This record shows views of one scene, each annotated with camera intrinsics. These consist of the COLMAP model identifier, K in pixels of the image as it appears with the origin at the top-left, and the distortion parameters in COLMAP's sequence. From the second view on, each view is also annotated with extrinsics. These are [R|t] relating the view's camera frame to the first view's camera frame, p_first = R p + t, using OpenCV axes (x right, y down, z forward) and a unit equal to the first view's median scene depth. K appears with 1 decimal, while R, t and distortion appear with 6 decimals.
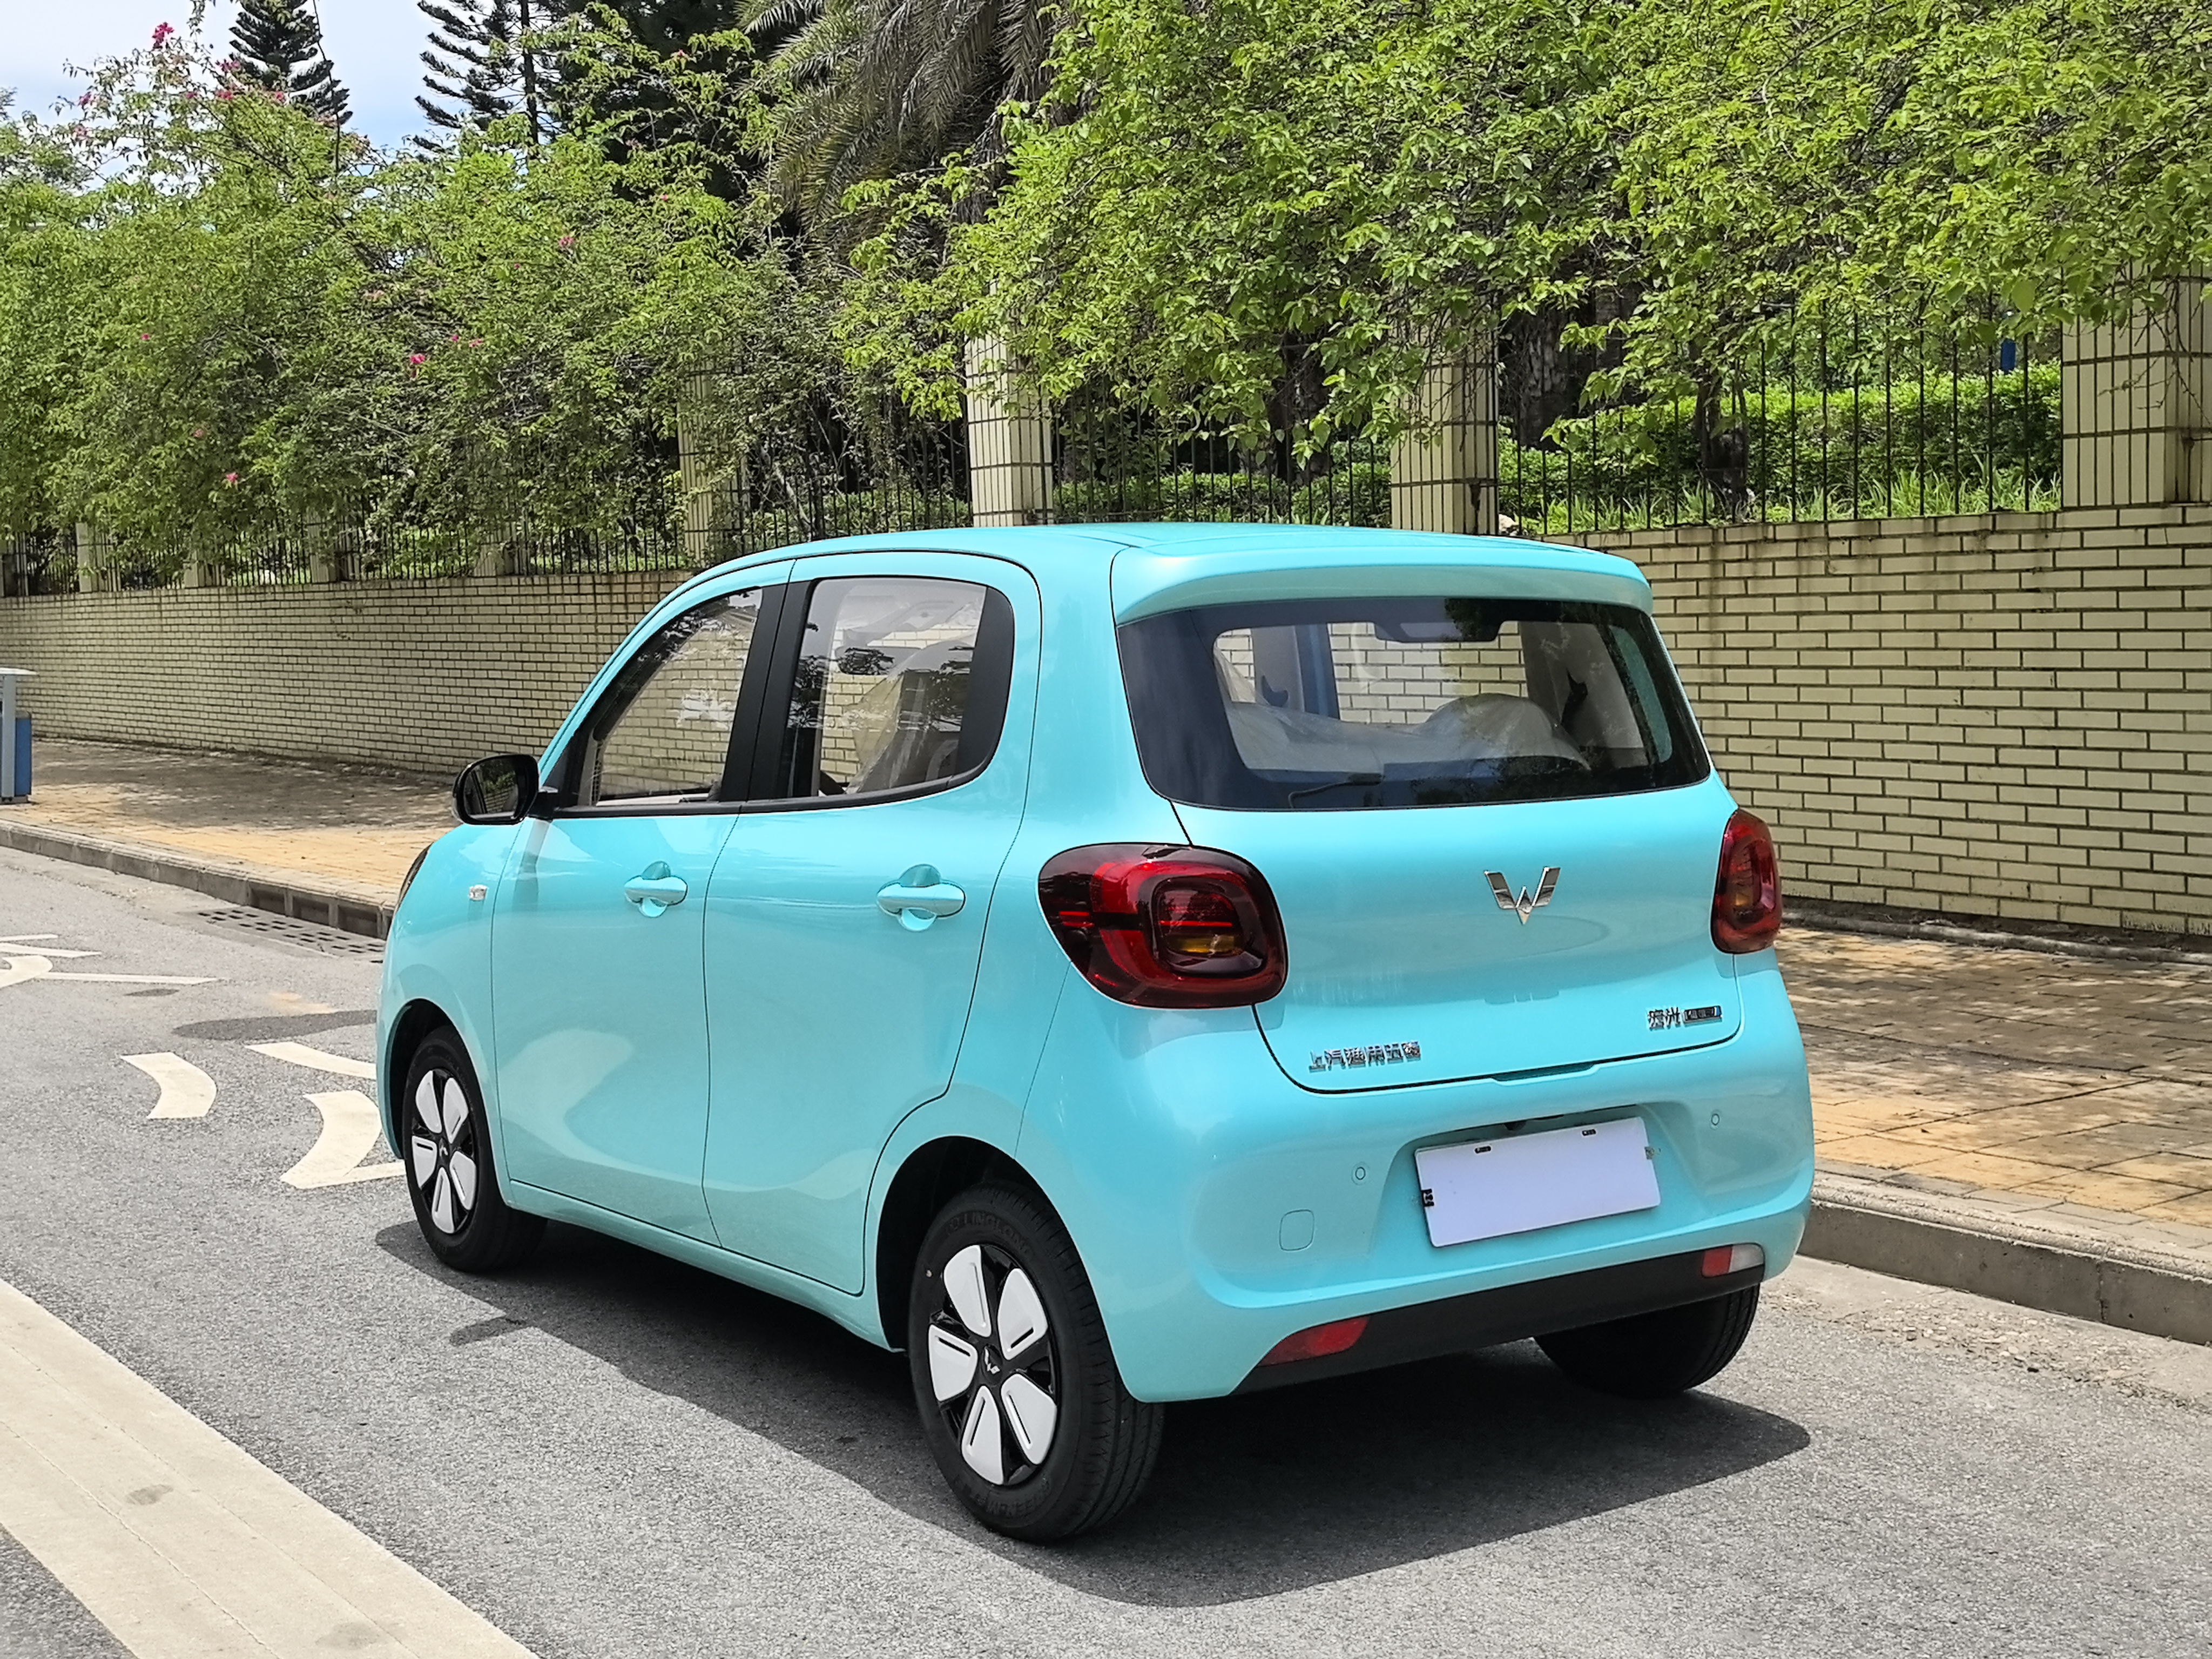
lens RADIAL K [[2591.0, 0, 1106.0], [0, 2591.0, 829.5], [0, 0, 1]] dist [0.089519, 0.003915]
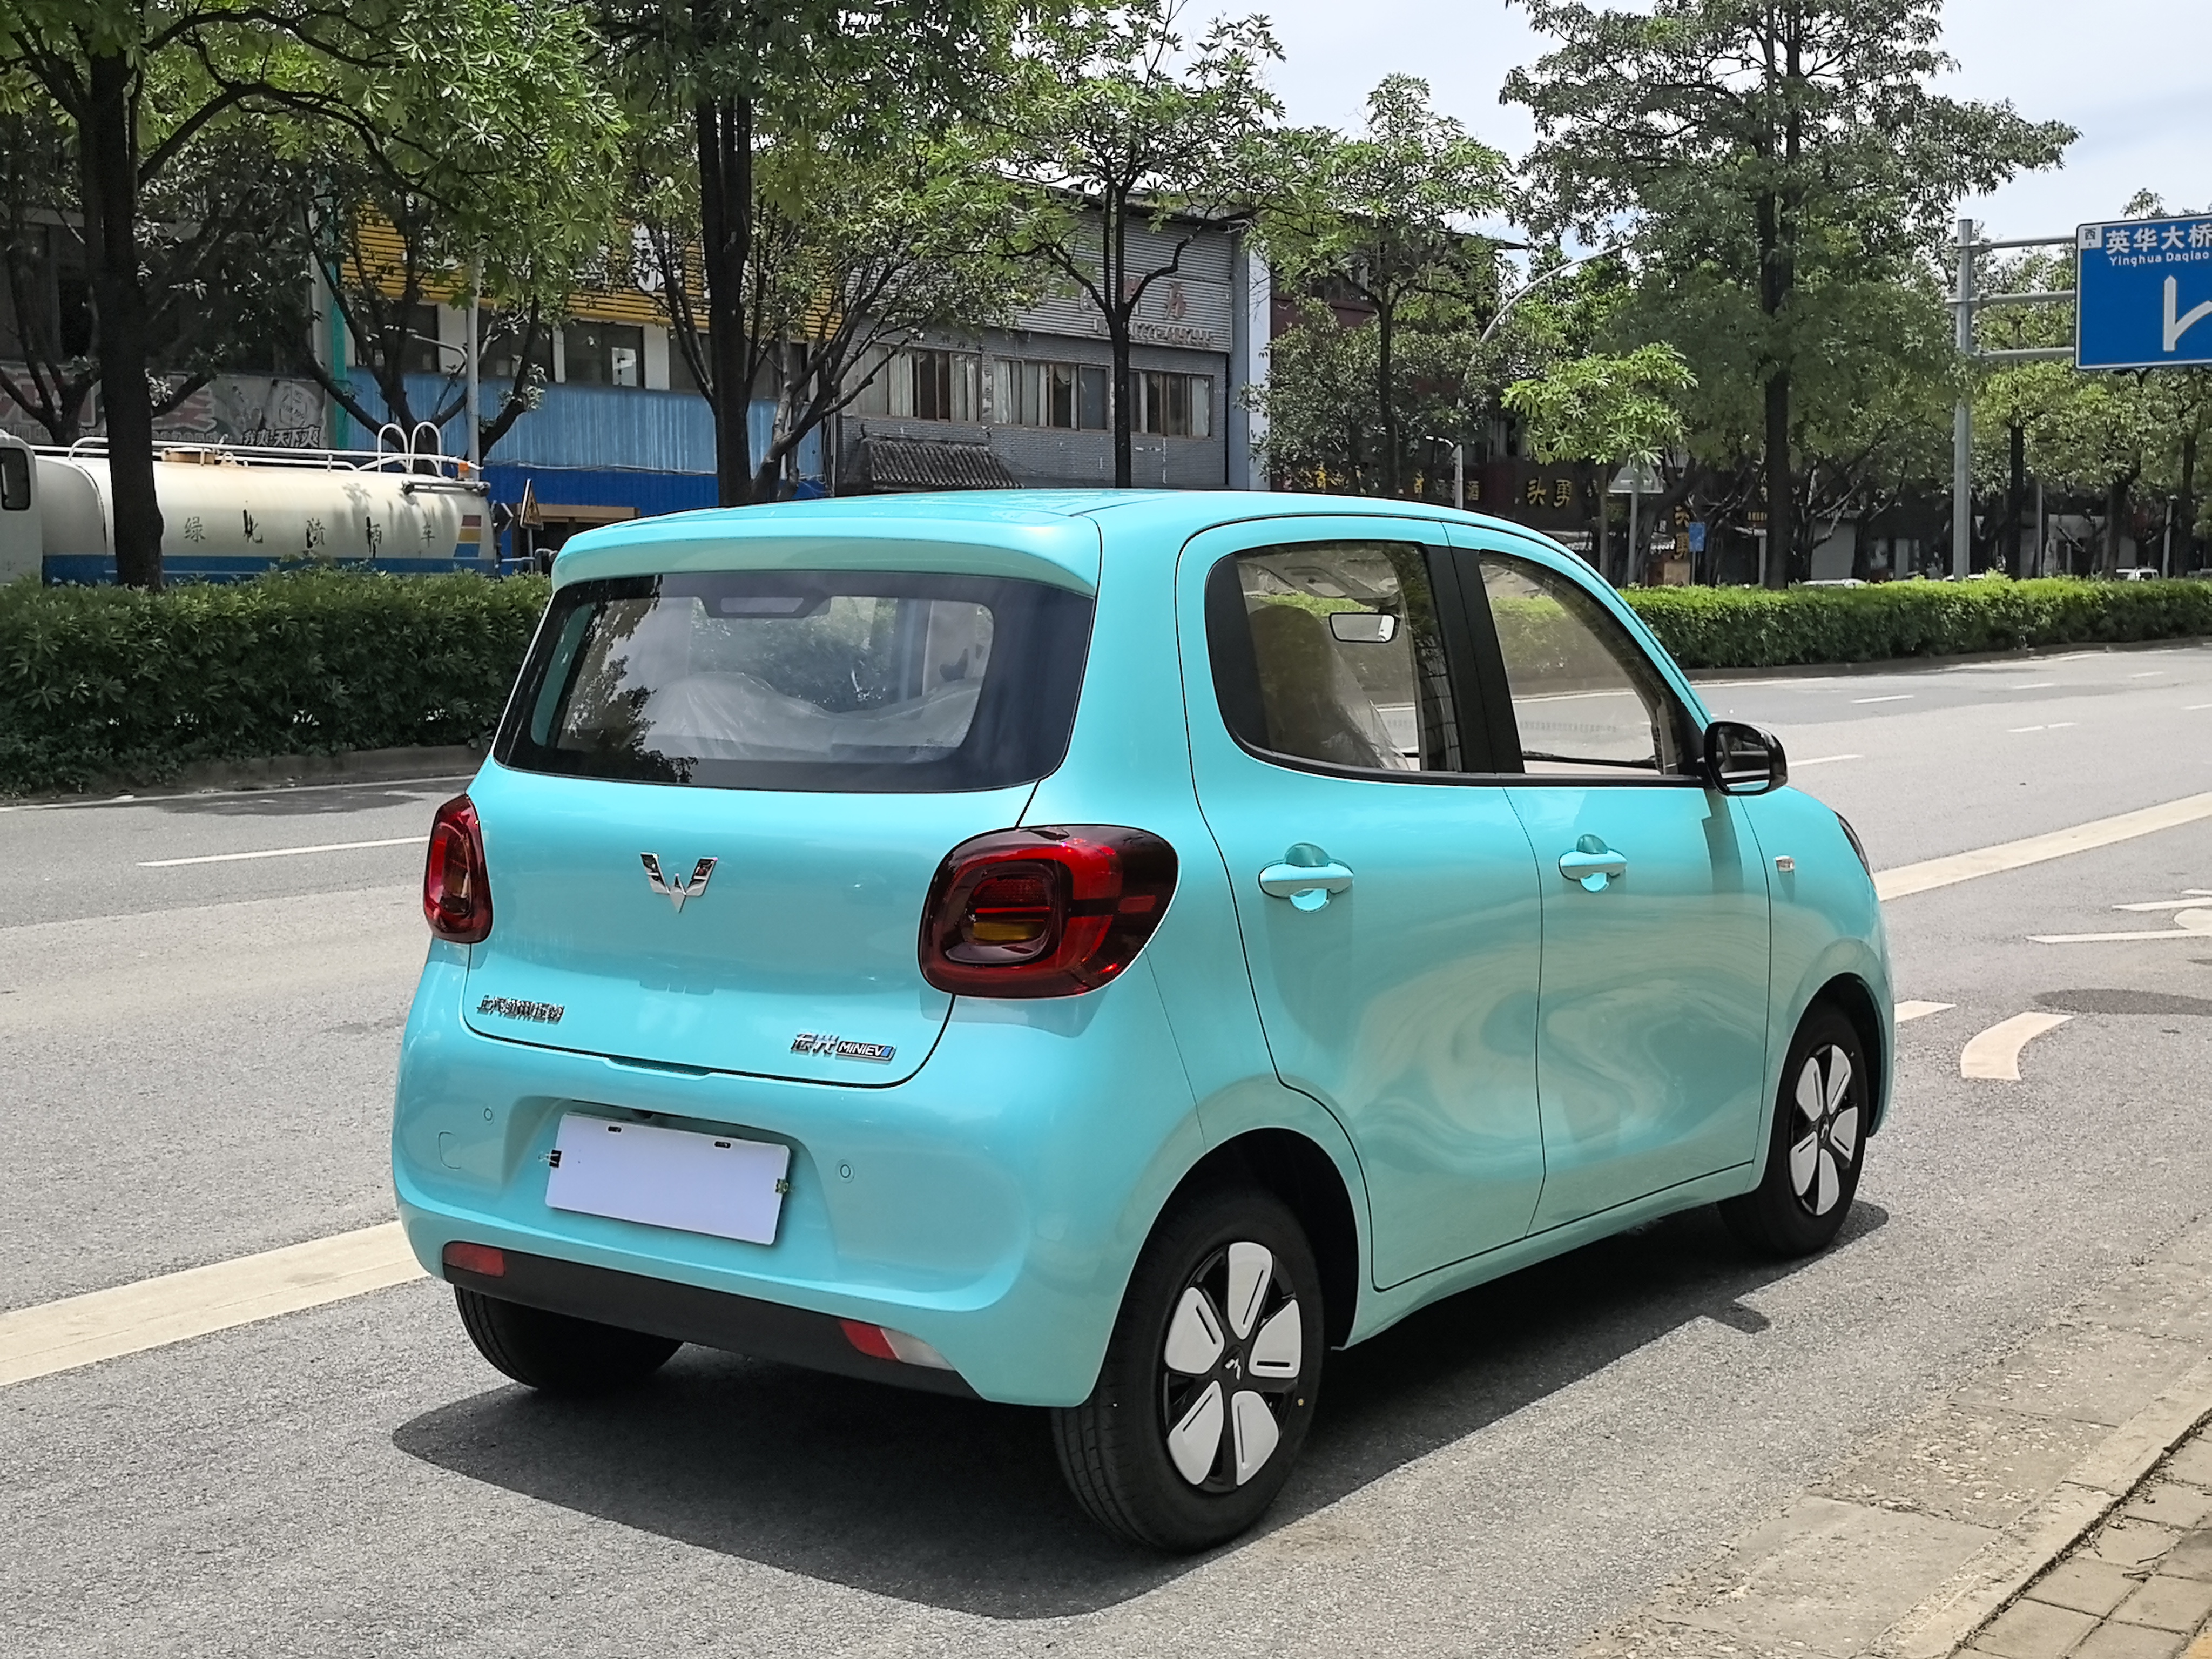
lens RADIAL K [[2670.4, 0, 1106.0], [0, 2670.4, 829.5], [0, 0, 1]] dist [-0.006934, -0.000004]
pose [[0.287546, 0.069138, -0.955268, 1.057635], [-0.063651, 0.996566, 0.052967, -0.051654], [0.955650, 0.045574, 0.290959, 0.796432]]
